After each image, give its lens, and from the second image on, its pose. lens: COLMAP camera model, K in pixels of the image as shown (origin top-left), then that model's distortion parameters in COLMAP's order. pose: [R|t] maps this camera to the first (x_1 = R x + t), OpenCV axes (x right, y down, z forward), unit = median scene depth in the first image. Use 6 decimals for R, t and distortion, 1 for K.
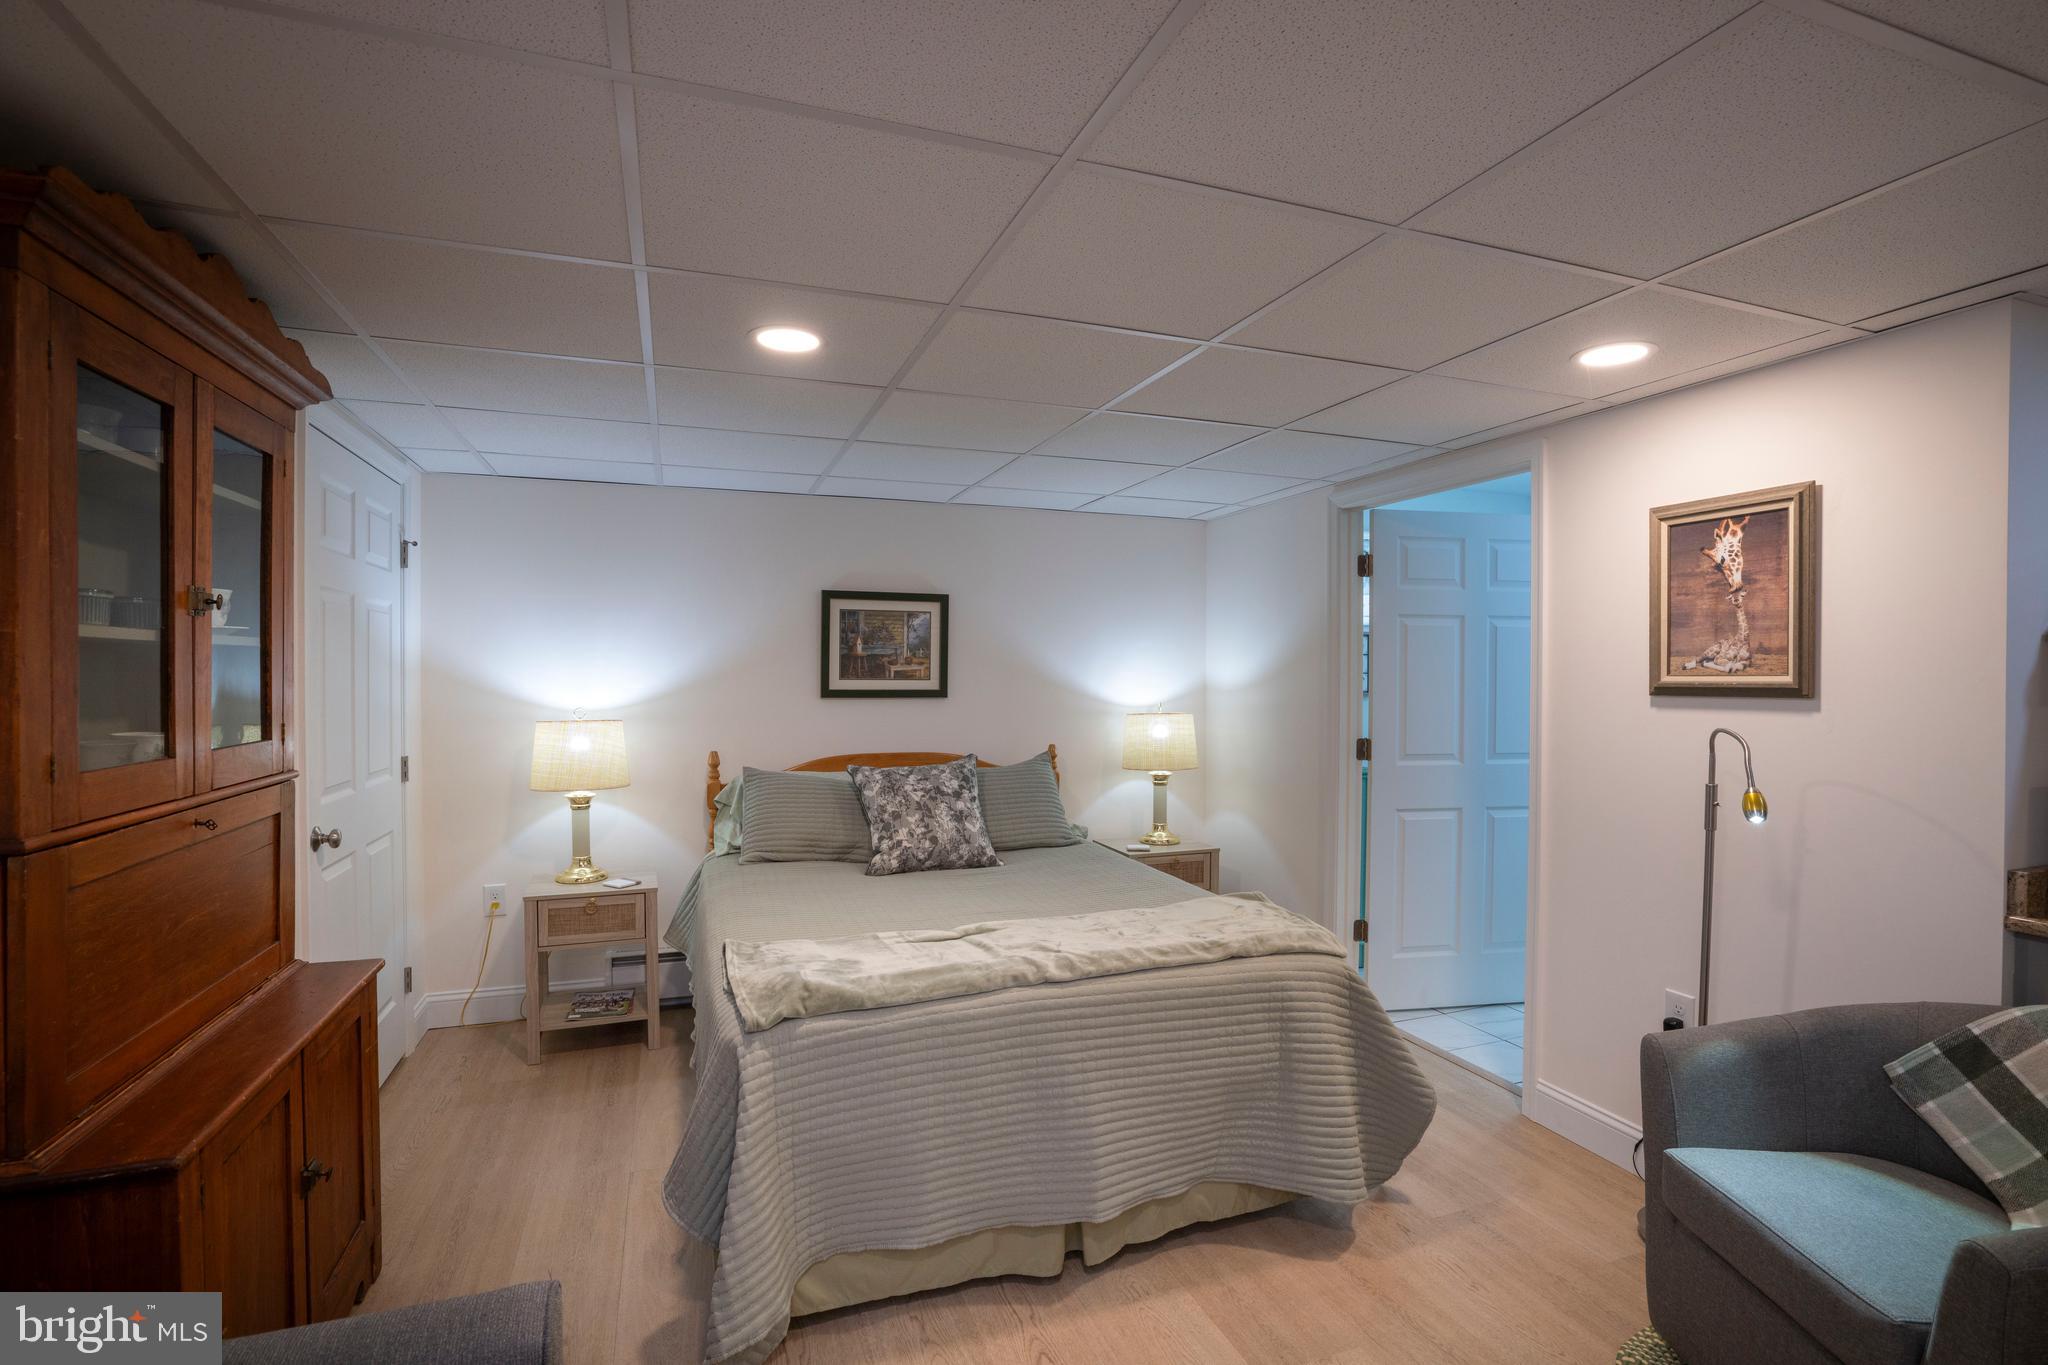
lens RADIAL K [[953.5, 0, 1034.4], [0, 953.5, 678.2], [0, 0, 1]] dist [-0.058360, 0.021733]
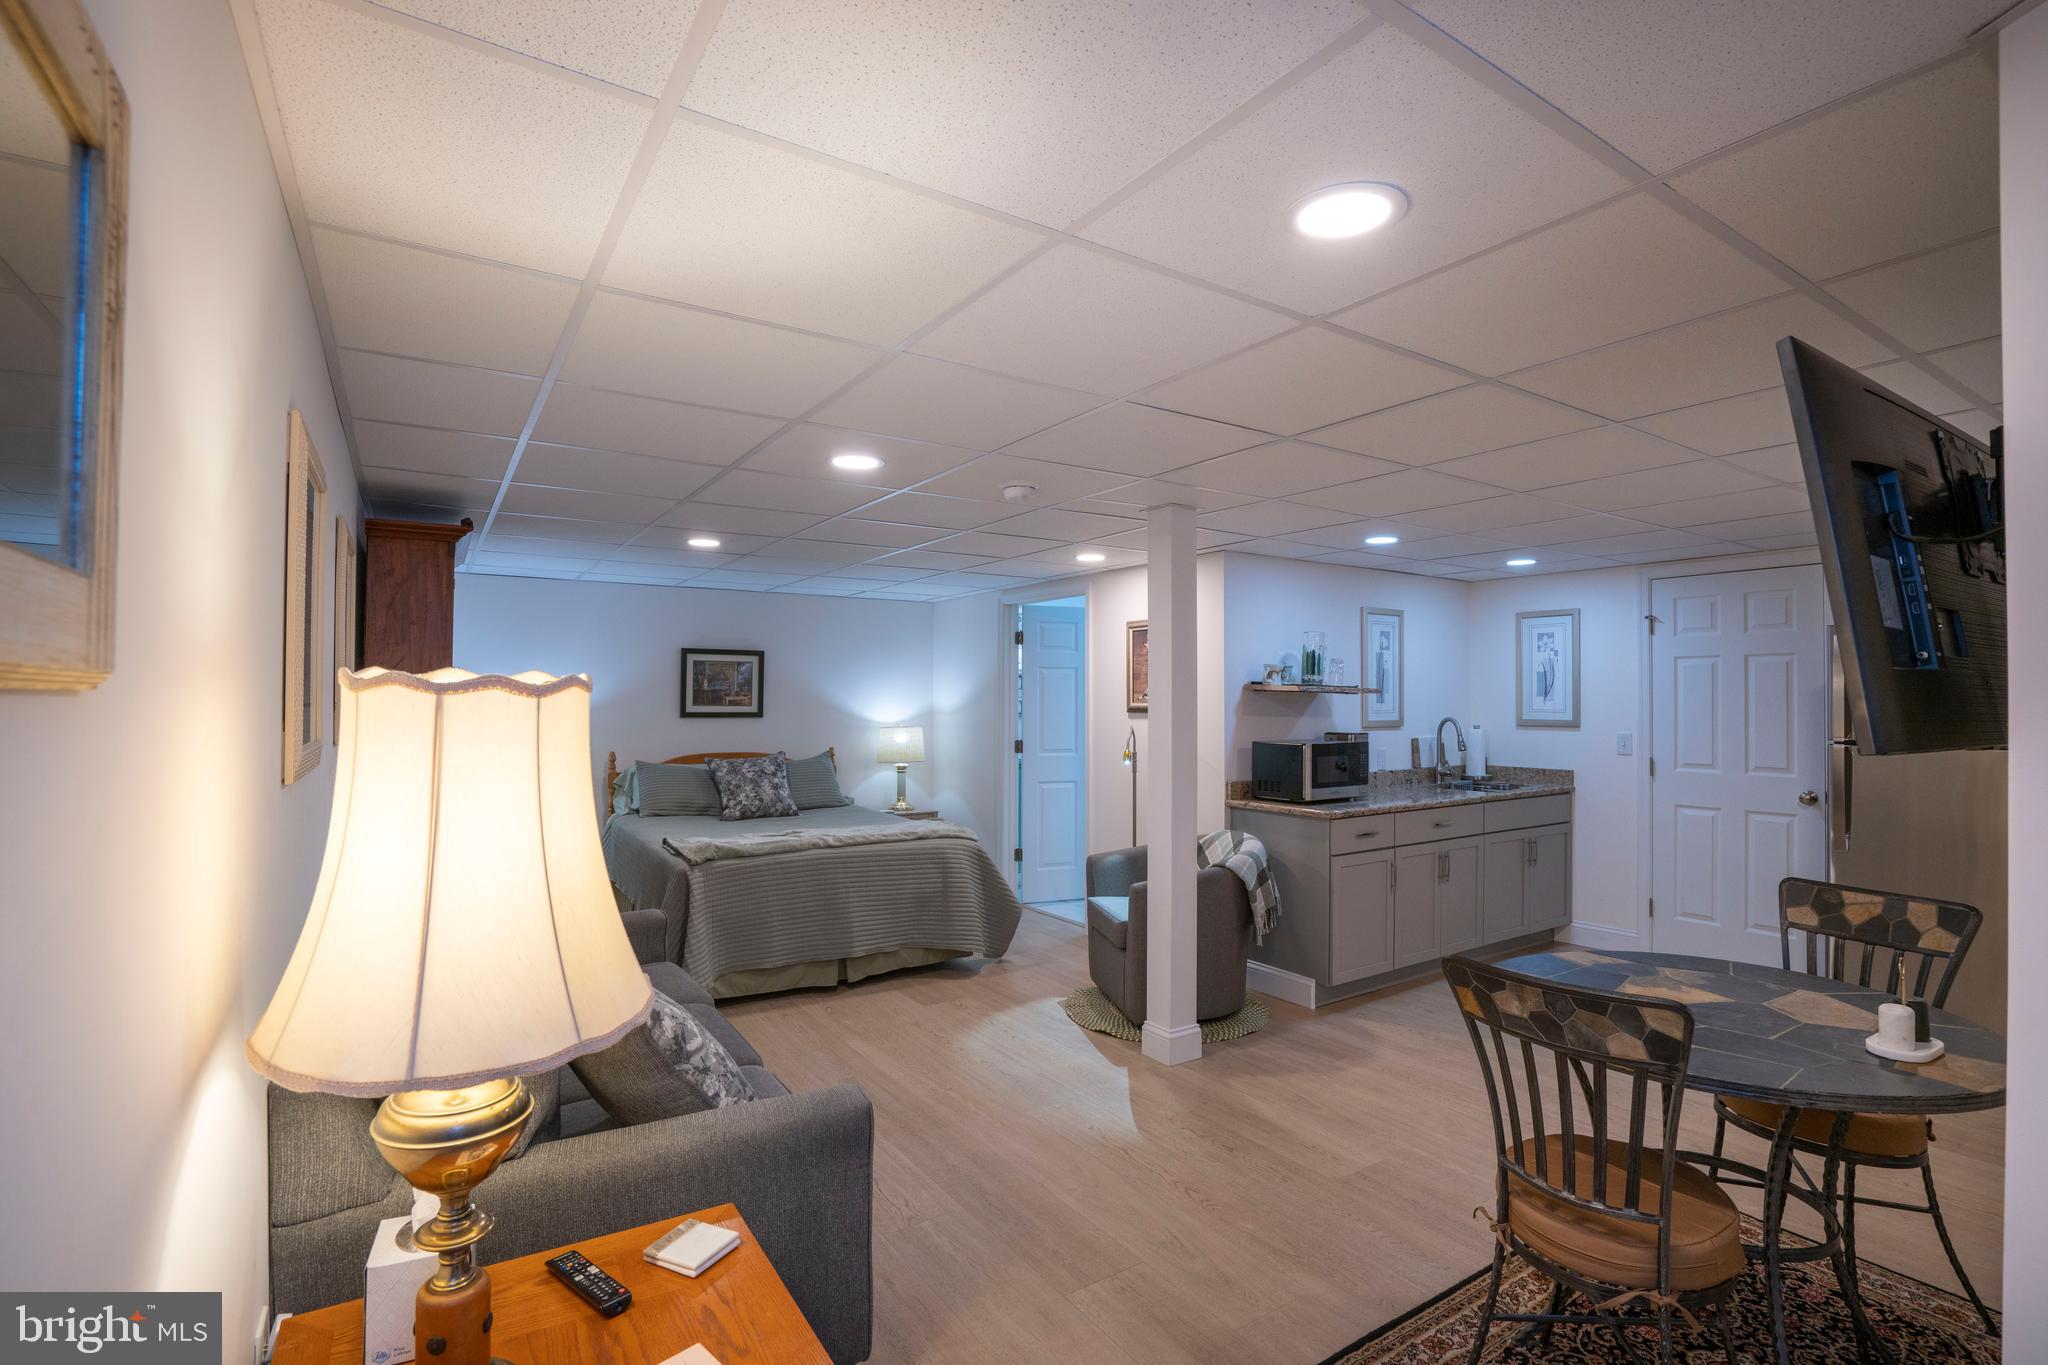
lens RADIAL K [[953.5, 0, 1022.8], [0, 953.5, 691.0], [0, 0, 1]] dist [-0.058360, 0.021733]
pose [[0.976597, 0.001764, 0.215069, -0.013832], [0.001405, 0.999893, -0.014579, 0.000875], [-0.215072, 0.014540, 0.976490, -0.761444]]
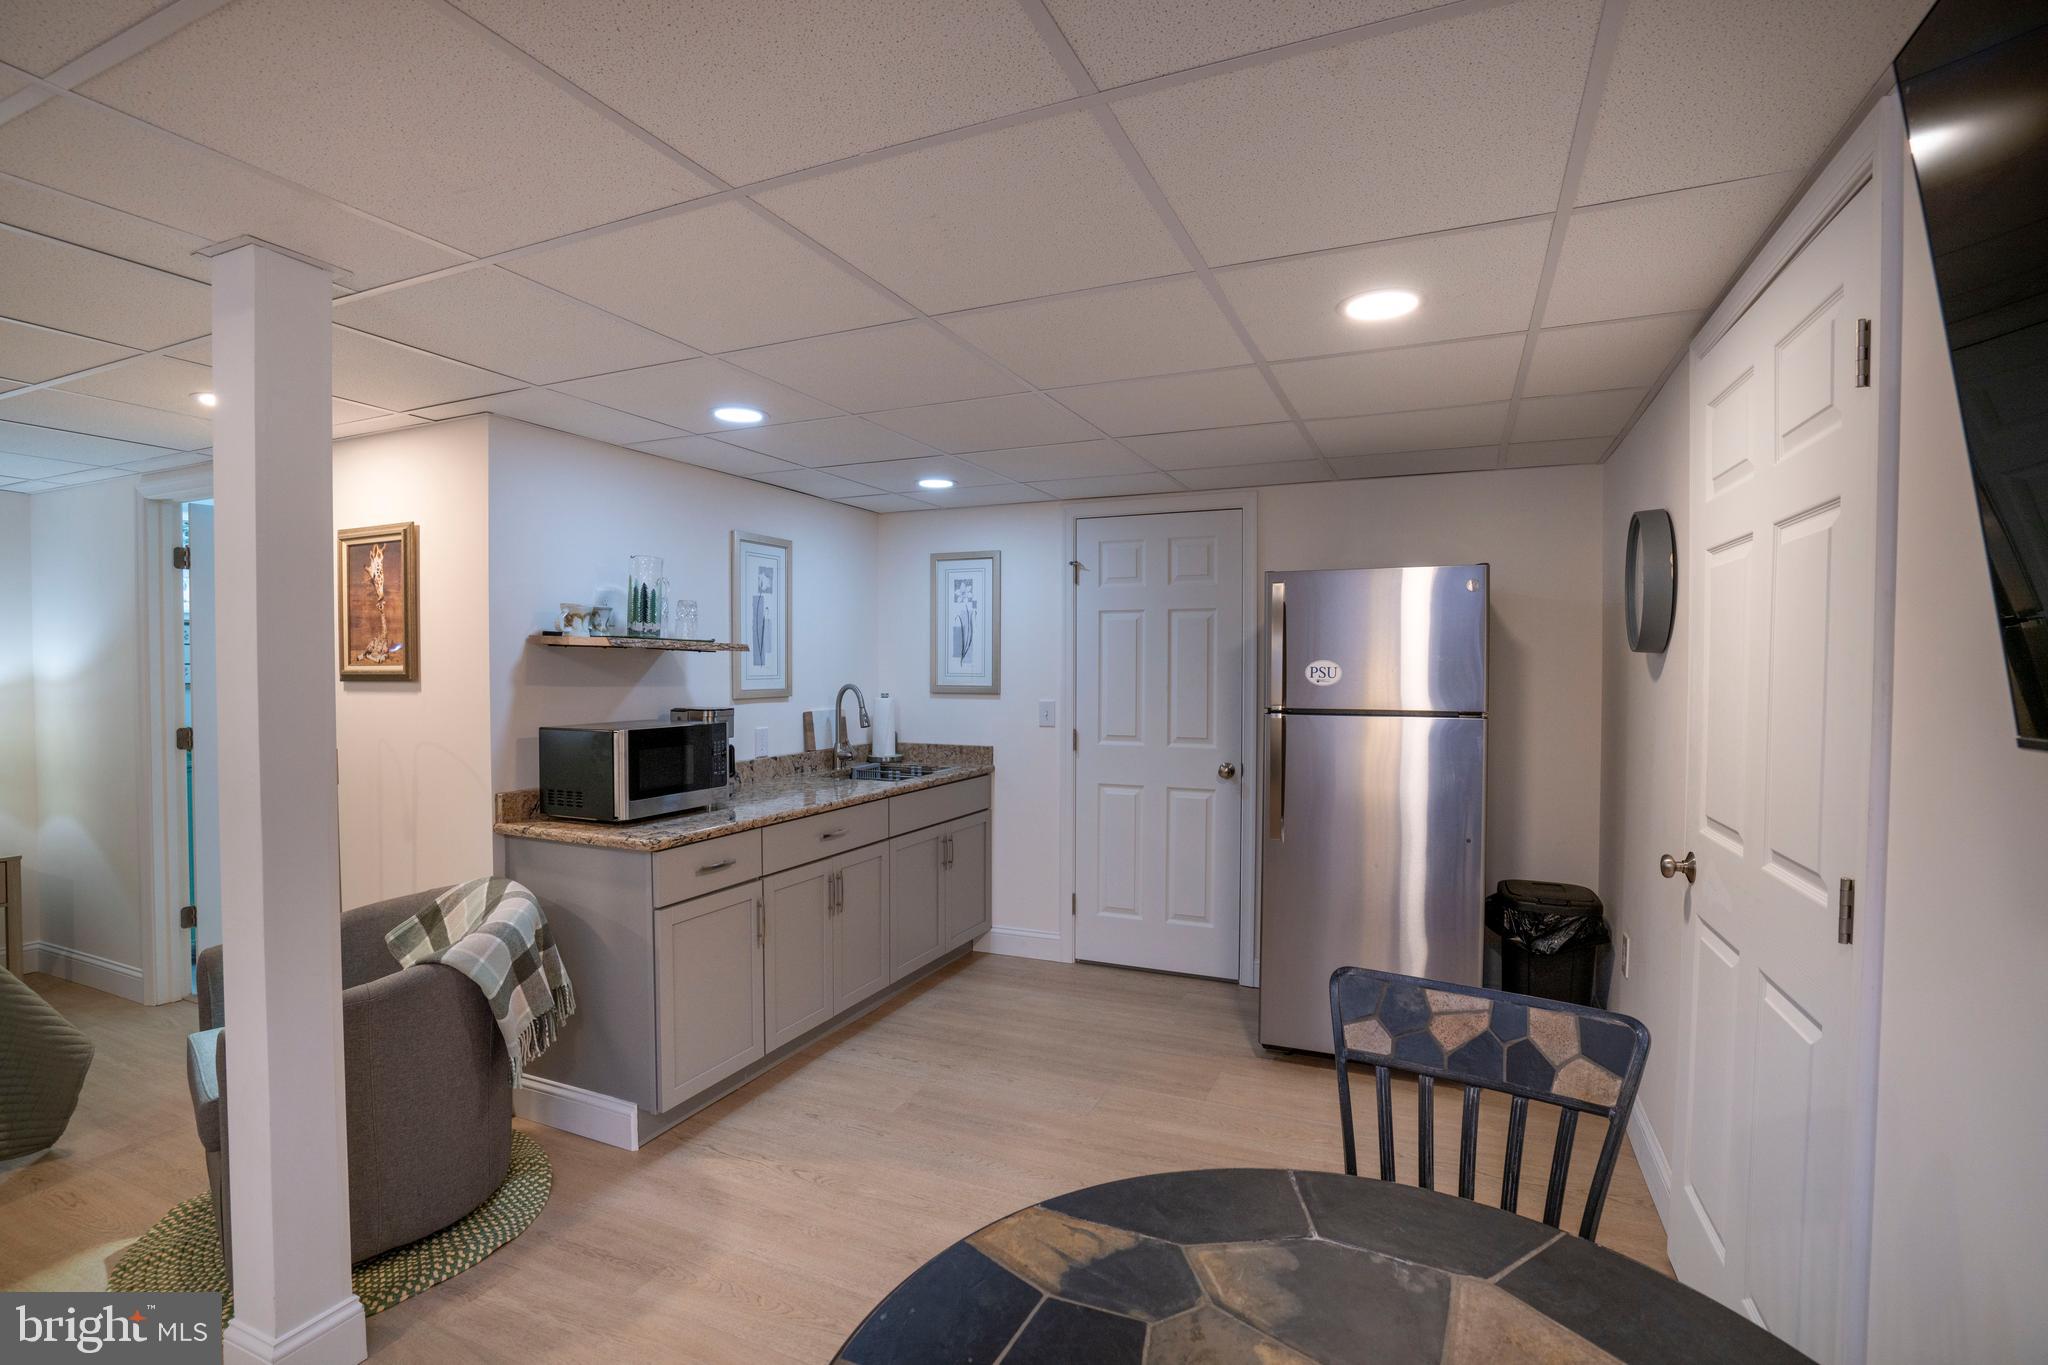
lens RADIAL K [[953.5, 0, 1028.0], [0, 953.5, 680.5], [0, 0, 1]] dist [-0.058360, 0.021733]
pose [[0.702567, -0.012465, 0.711508, 0.320078], [0.003590, 0.999896, 0.013973, 0.002370], [-0.711609, -0.007263, 0.702539, -0.388158]]
